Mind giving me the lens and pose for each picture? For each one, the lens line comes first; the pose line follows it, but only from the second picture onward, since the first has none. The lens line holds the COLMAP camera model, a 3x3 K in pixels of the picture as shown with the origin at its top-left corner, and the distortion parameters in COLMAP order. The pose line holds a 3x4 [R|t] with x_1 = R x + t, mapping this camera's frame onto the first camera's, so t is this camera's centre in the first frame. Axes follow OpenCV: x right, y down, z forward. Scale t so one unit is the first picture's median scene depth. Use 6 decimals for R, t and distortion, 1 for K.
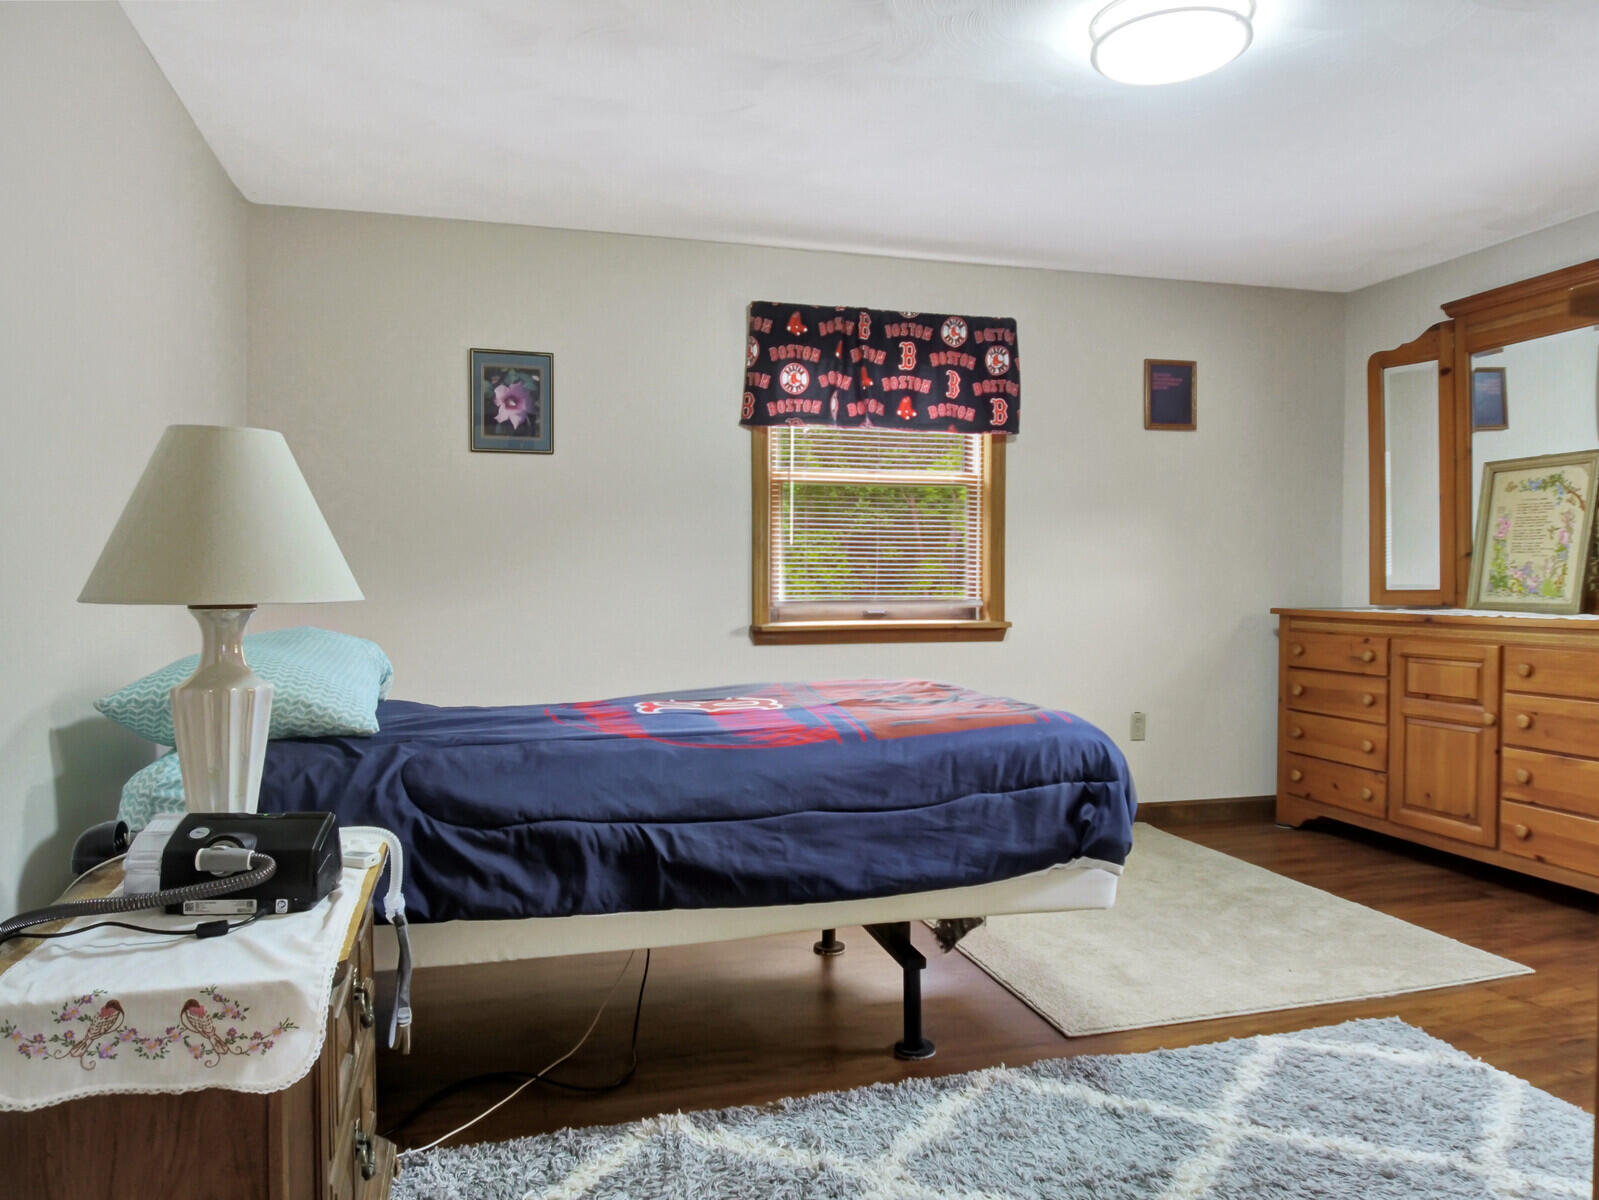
lens RADIAL K [[1115.3, 0, 798.2], [0, 1115.3, 589.5], [0, 0, 1]] dist [0.002813, -0.005154]
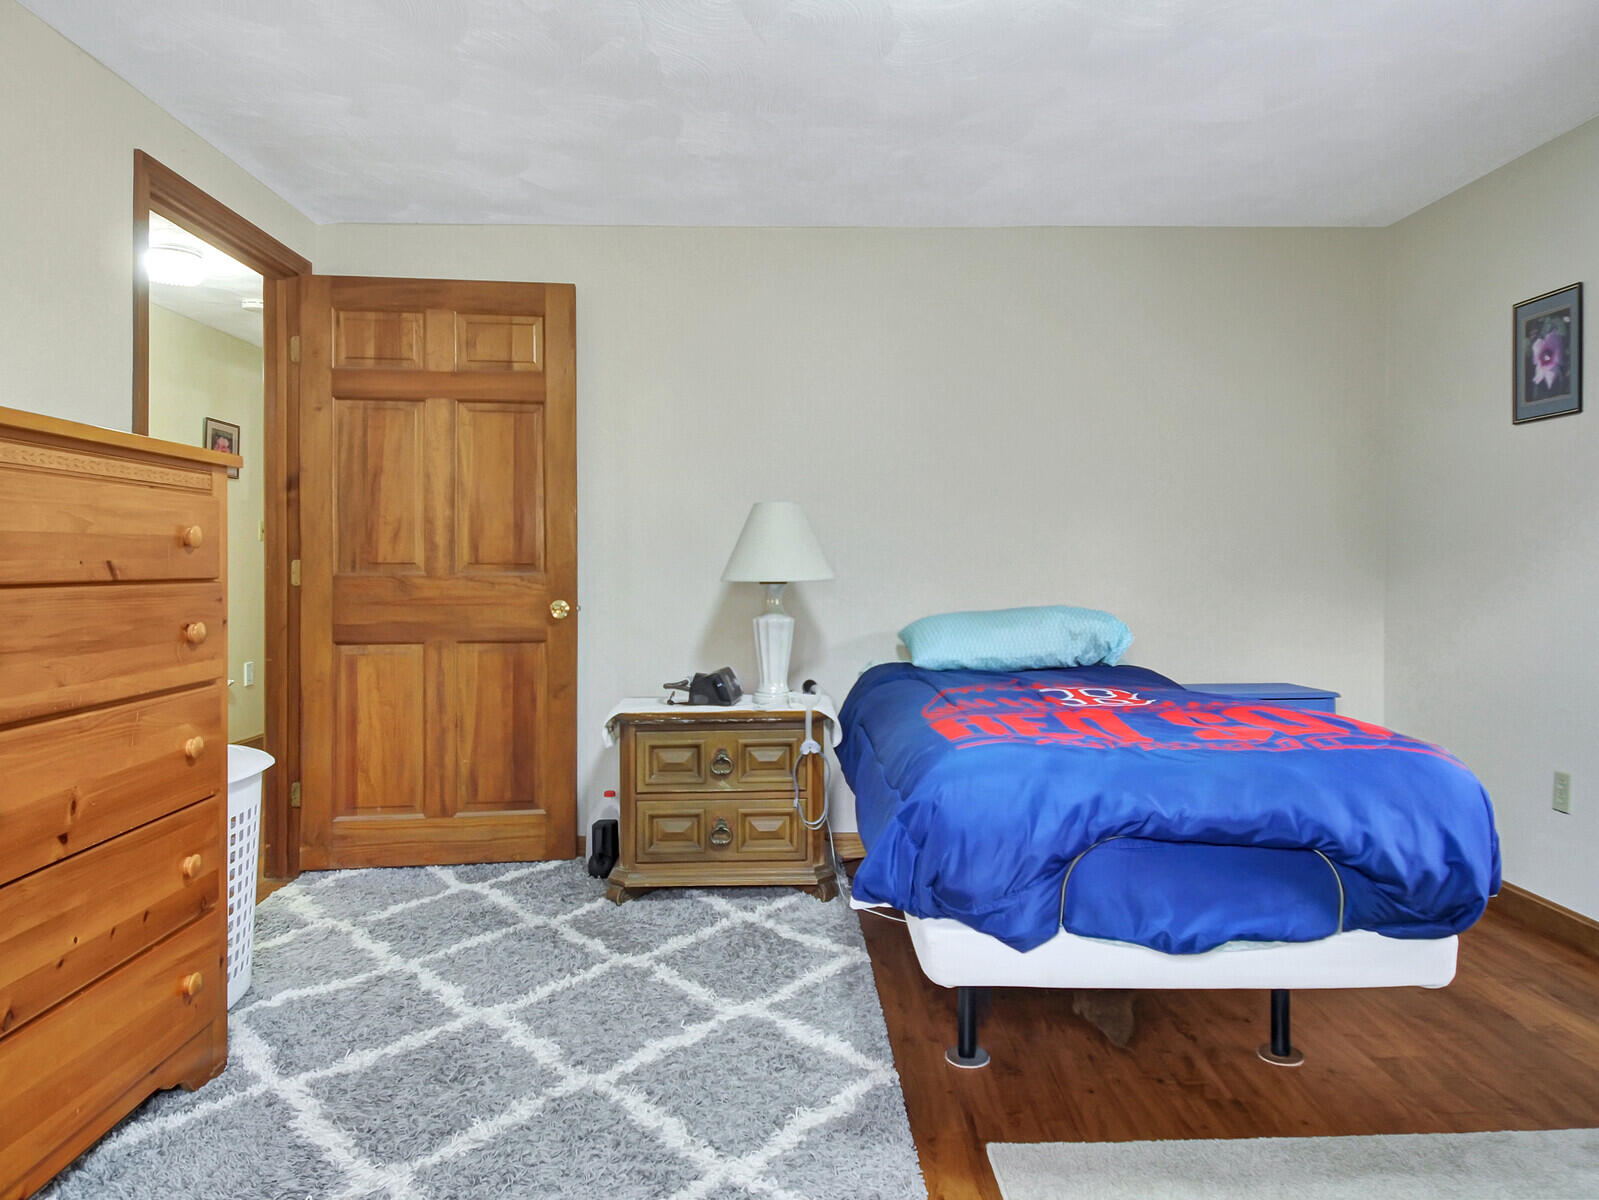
lens RADIAL K [[1115.3, 0, 798.2], [0, 1115.3, 589.5], [0, 0, 1]] dist [0.002813, -0.005154]
pose [[-0.252658, 0.026366, -0.967196, 0.677339], [-0.014361, 0.999416, 0.030996, -0.016138], [0.967449, 0.021721, -0.252132, 0.689711]]
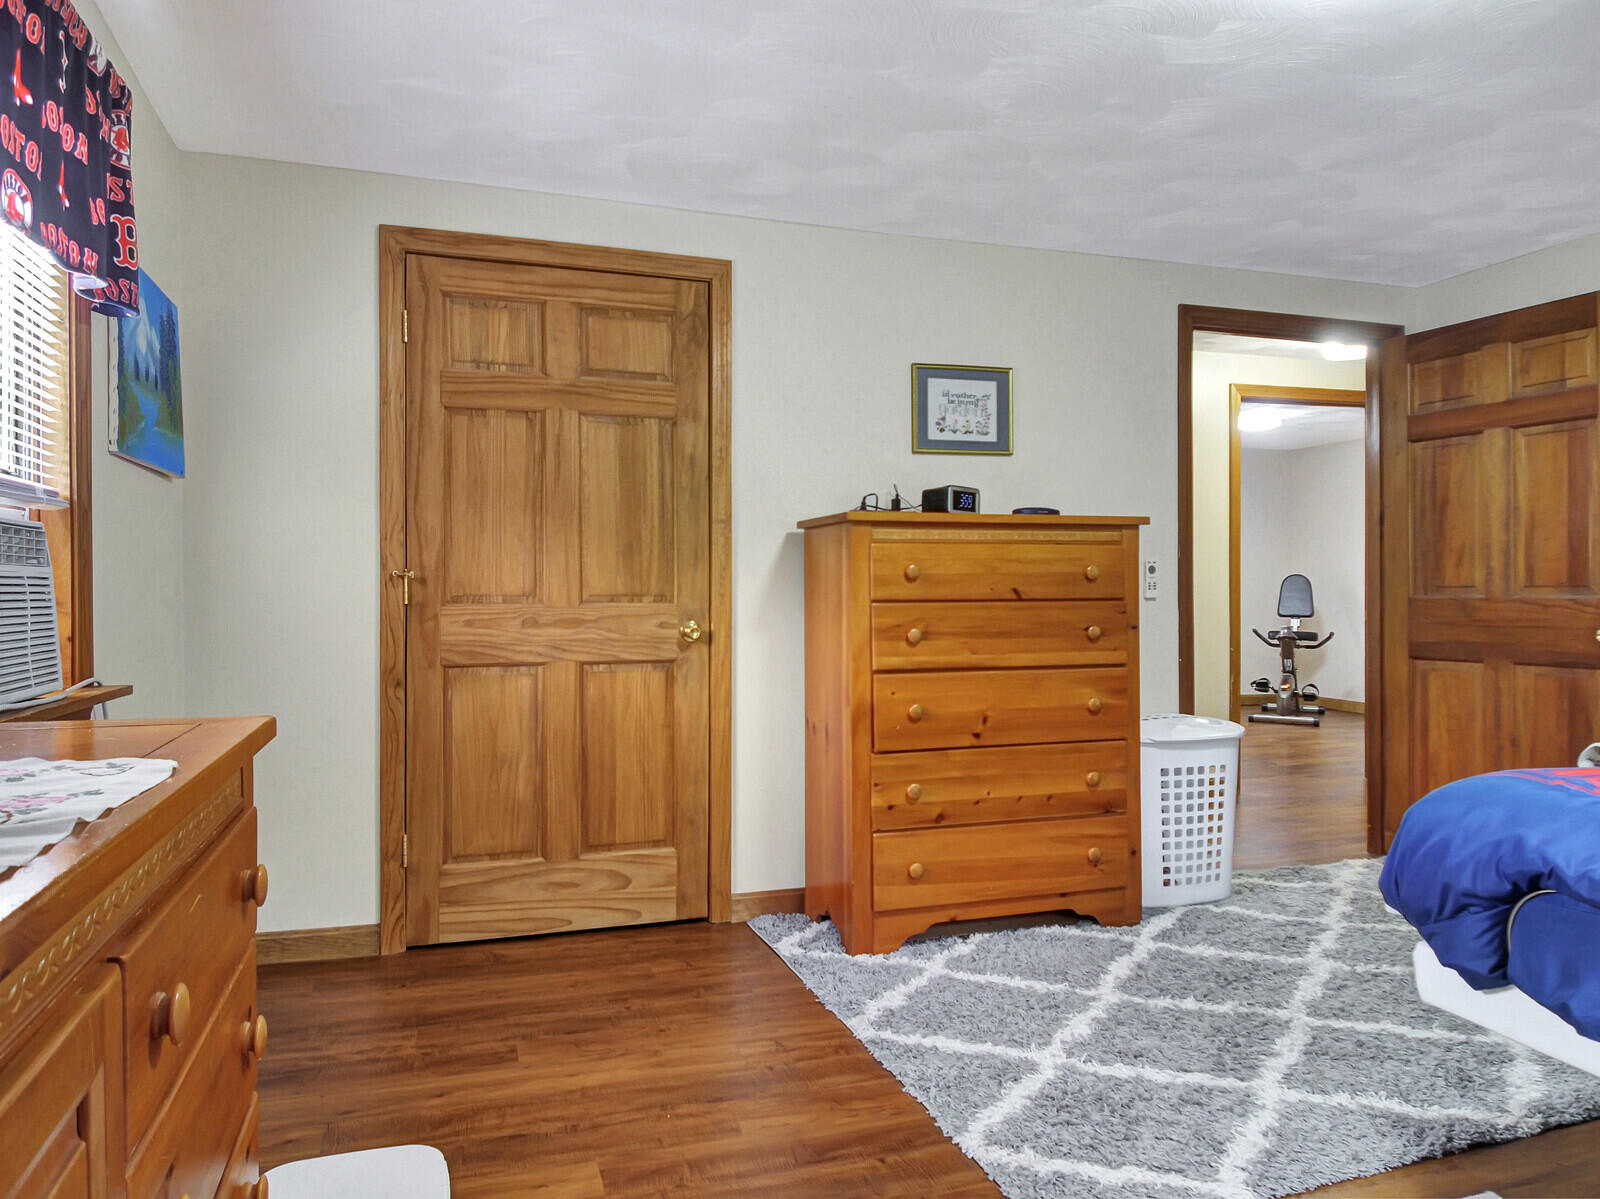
lens RADIAL K [[1106.9, 0, 806.0], [0, 1106.9, 603.1], [0, 0, 1]] dist [0.003939, -0.001847]
pose [[-0.999336, 0.010845, -0.034774, 0.479057], [0.010003, 0.999655, 0.024299, -0.019773], [0.035026, 0.023935, -0.999100, 1.117310]]
